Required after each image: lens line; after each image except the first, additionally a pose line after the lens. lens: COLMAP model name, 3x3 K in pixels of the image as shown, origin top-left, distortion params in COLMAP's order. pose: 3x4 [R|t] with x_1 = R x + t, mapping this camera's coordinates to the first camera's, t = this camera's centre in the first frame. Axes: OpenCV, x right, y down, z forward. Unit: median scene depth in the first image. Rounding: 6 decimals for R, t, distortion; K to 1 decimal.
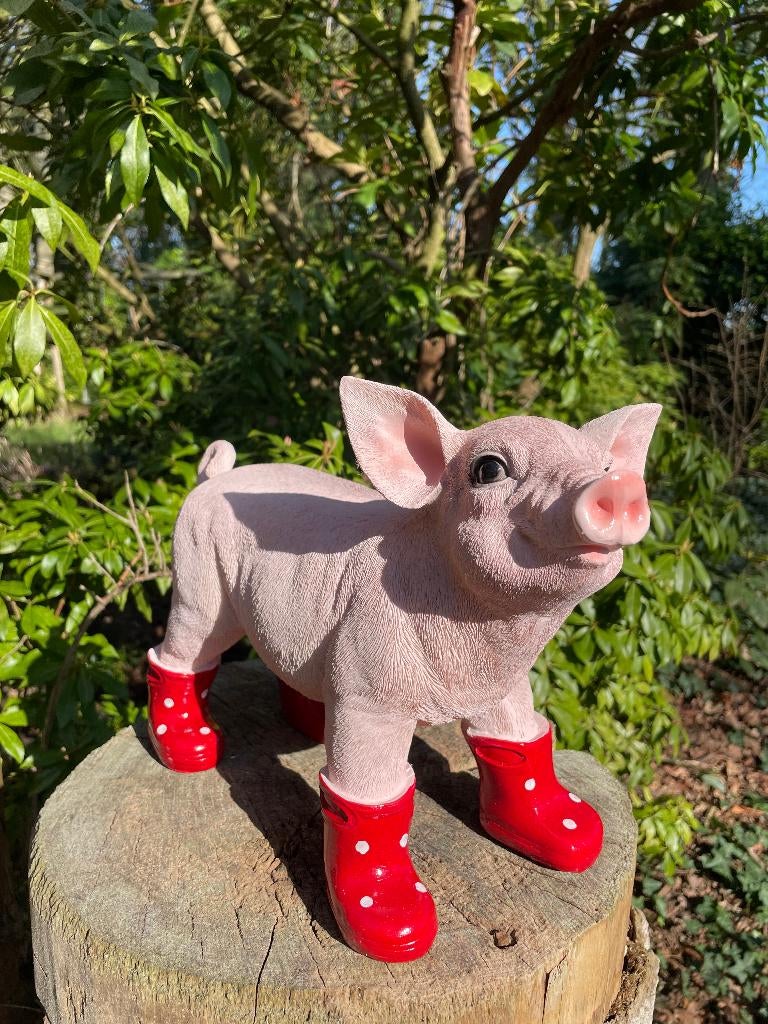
lens RADIAL K [[773.7, 0, 378.1], [0, 773.7, 509.8], [0, 0, 1]] dist [0.084836, -0.110700]
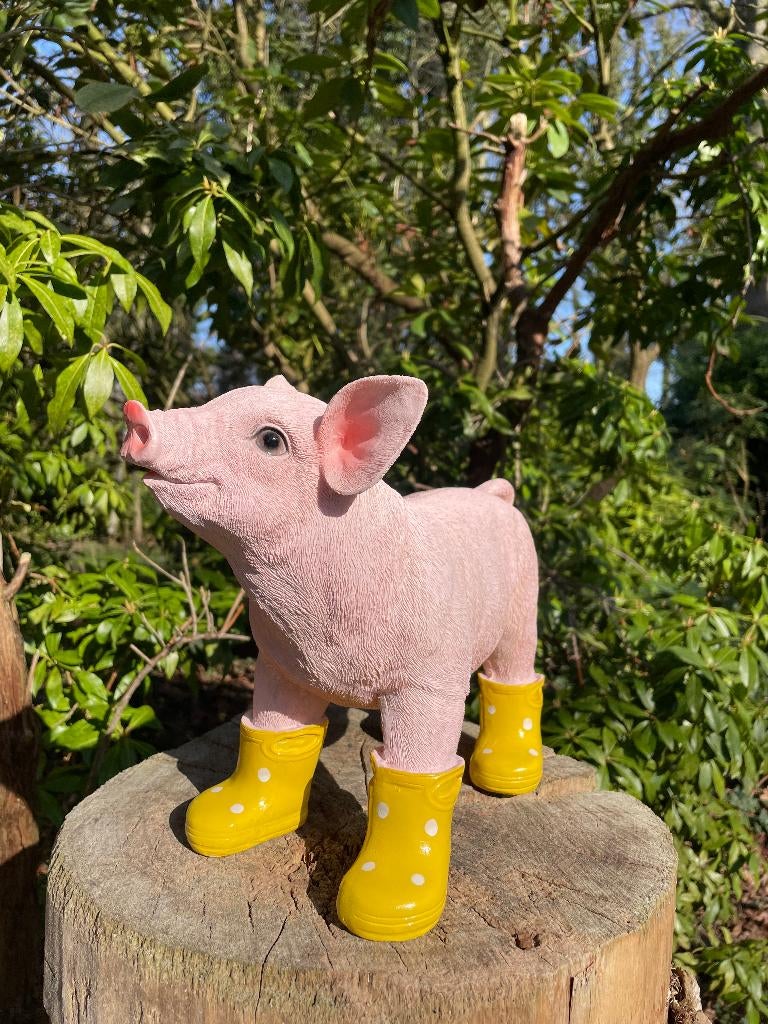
lens RADIAL K [[772.8, 0, 384.0], [0, 772.8, 513.8], [0, 0, 1]] dist [0.083012, -0.104754]
pose [[0.997112, 0.009384, -0.075357, 0.013630], [-0.022088, 0.985269, -0.169579, 0.049765], [0.072655, 0.170754, 0.982631, -0.005822]]
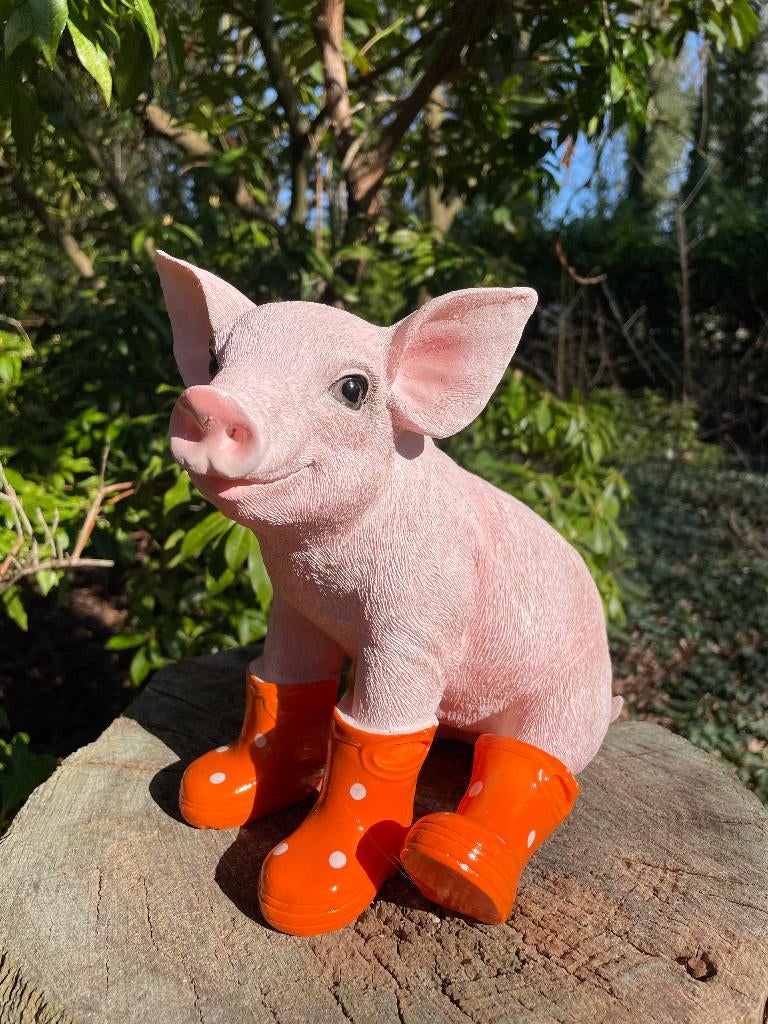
lens RADIAL K [[776.1, 0, 369.6], [0, 776.1, 497.3], [0, 0, 1]] dist [0.079851, -0.105918]
pose [[0.977584, -0.042971, 0.206112, -0.068826], [0.047139, 0.998770, -0.015349, 0.022830], [-0.205199, 0.024721, 0.978408, 0.077449]]
